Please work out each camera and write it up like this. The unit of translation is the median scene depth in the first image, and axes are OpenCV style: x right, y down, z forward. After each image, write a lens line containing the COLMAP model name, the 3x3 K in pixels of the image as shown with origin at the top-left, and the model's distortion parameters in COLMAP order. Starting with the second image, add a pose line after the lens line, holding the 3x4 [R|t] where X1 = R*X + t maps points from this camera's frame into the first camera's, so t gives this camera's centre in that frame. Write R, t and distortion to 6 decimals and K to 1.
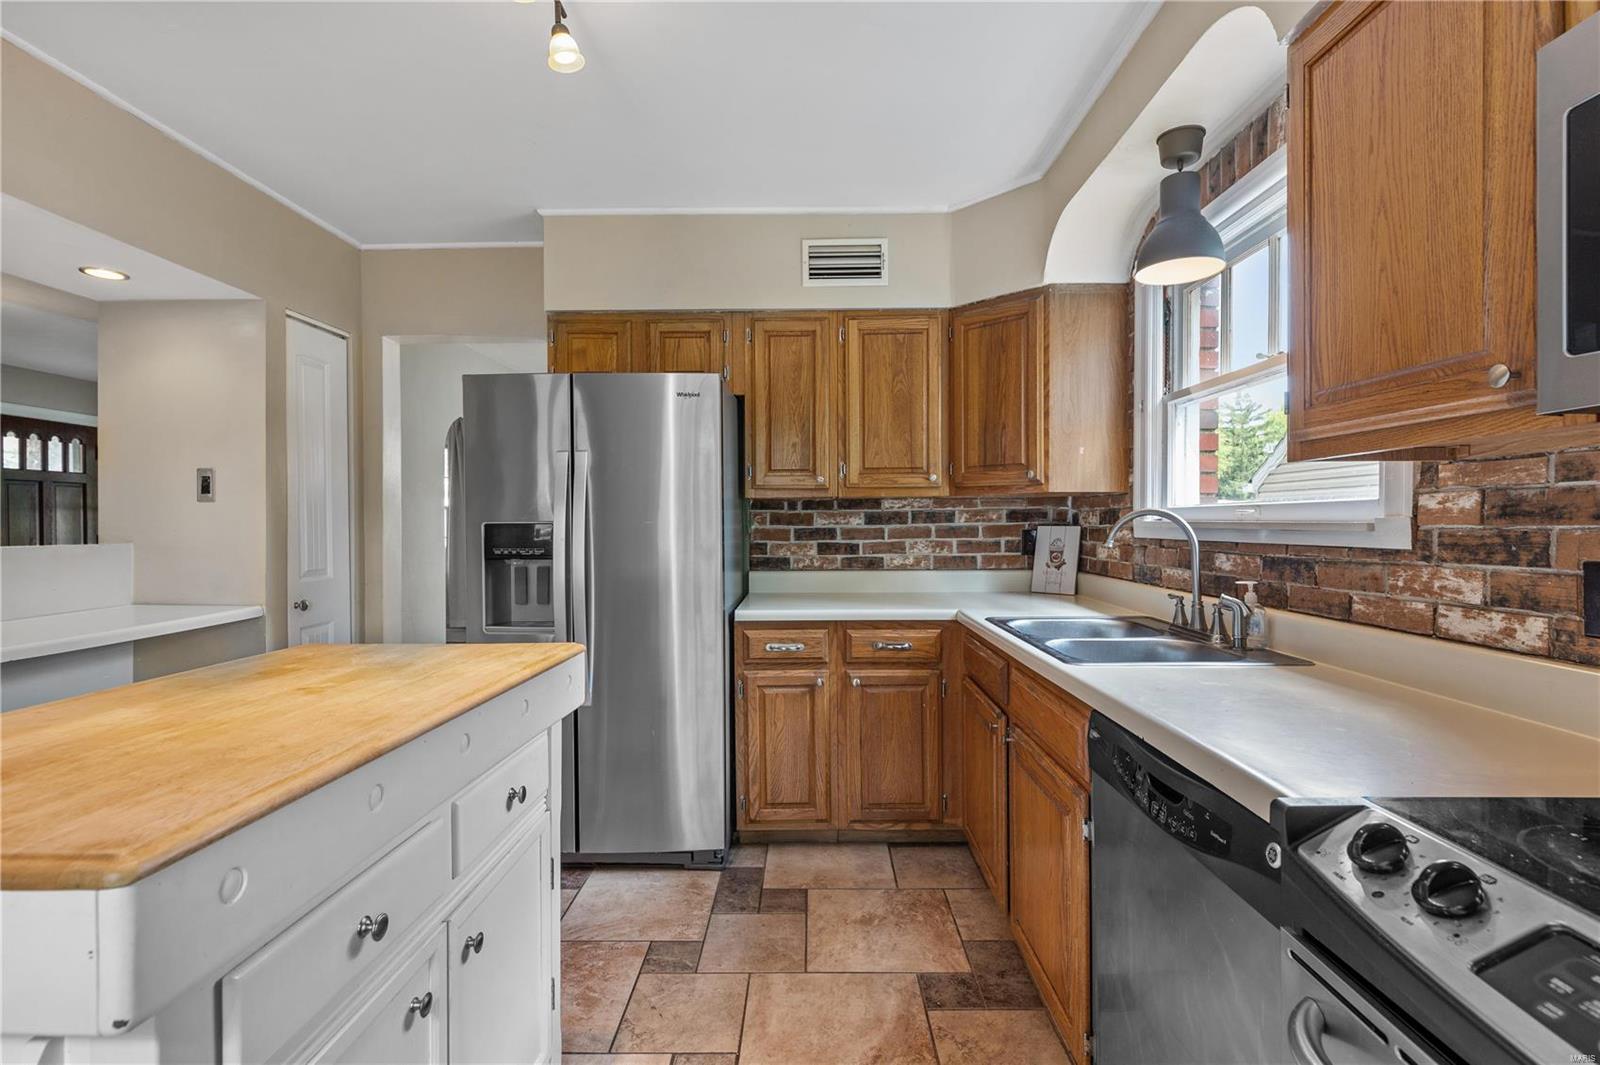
lens RADIAL K [[735.8, 0, 806.8], [0, 735.8, 527.9], [0, 0, 1]] dist [0.007550, -0.000672]
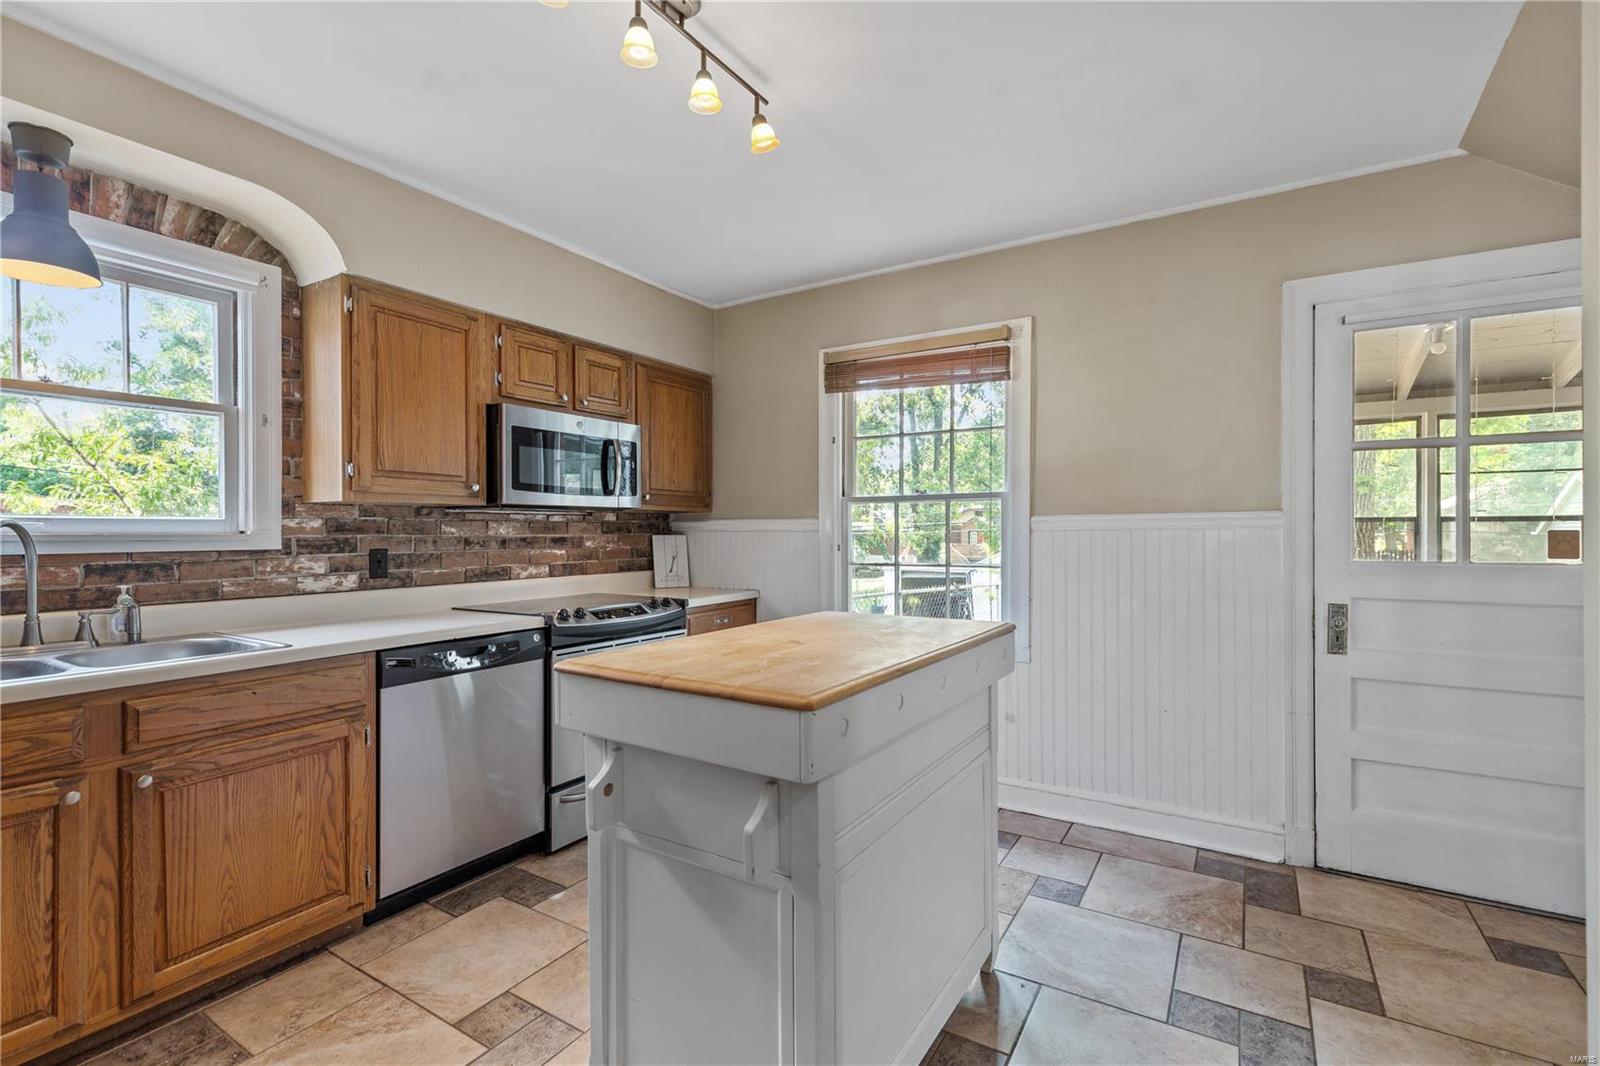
lens RADIAL K [[735.8, 0, 804.7], [0, 735.8, 531.0], [0, 0, 1]] dist [0.007550, -0.000672]
pose [[-0.852356, 0.003478, 0.522950, -0.587347], [0.007203, 0.999961, 0.005088, -0.007201], [-0.522912, 0.008104, -0.852348, 0.908105]]
